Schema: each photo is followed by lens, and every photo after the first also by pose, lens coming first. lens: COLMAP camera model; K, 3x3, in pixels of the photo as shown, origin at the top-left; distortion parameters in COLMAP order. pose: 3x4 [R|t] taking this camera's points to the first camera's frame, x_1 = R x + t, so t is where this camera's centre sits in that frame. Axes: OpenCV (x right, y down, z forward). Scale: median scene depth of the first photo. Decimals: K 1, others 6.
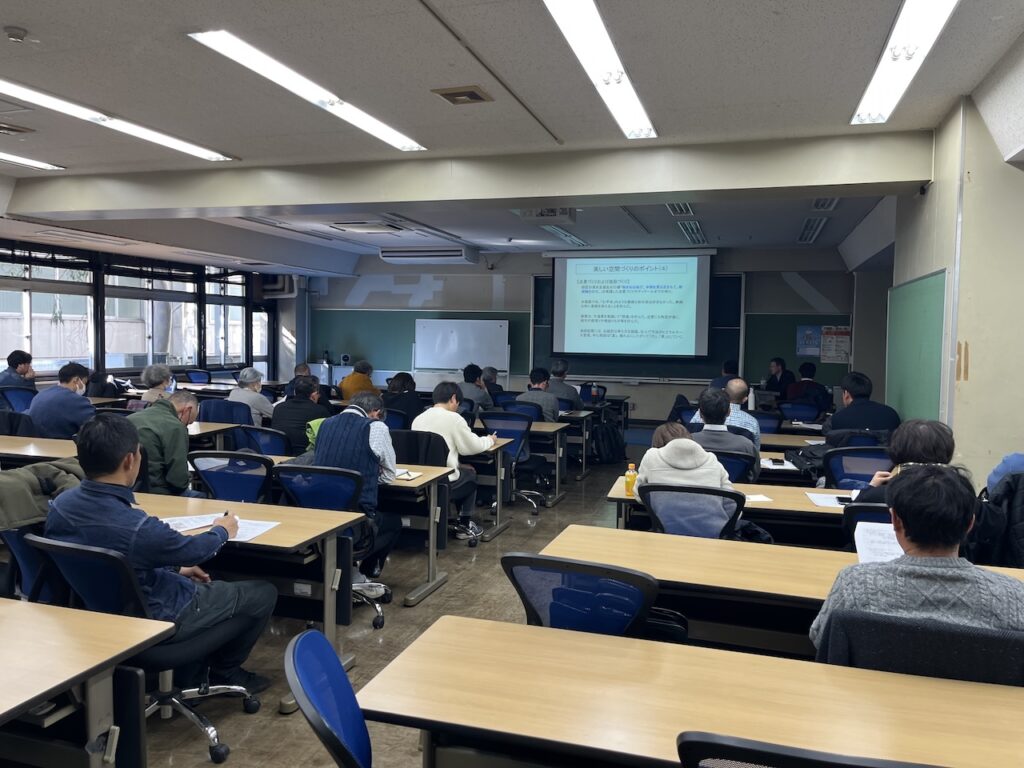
lens RADIAL K [[774.7, 0, 509.7], [0, 774.7, 380.7], [0, 0, 1]] dist [-0.001584, -0.000843]
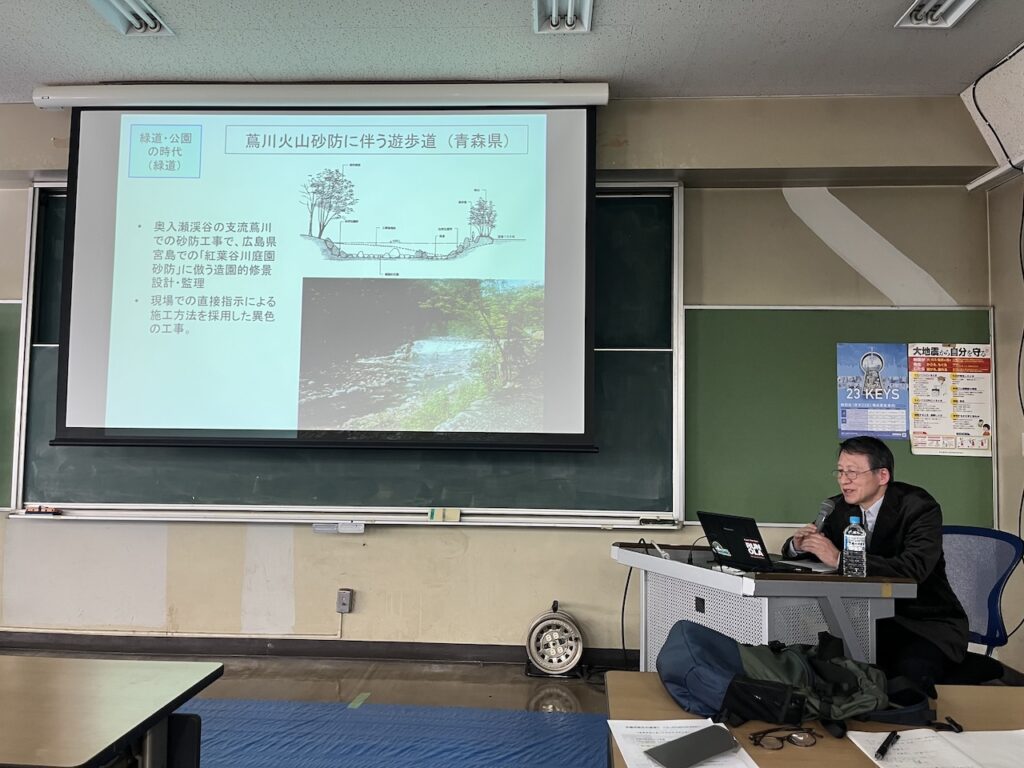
lens RADIAL K [[774.7, 0, 512.2], [0, 774.7, 383.3], [0, 0, 1]] dist [-0.001584, -0.000843]
pose [[0.968838, 0.013118, 0.247348, 0.154683], [0.015529, 0.993415, -0.113512, -0.018604], [-0.247209, 0.113816, 0.962255, 0.719489]]
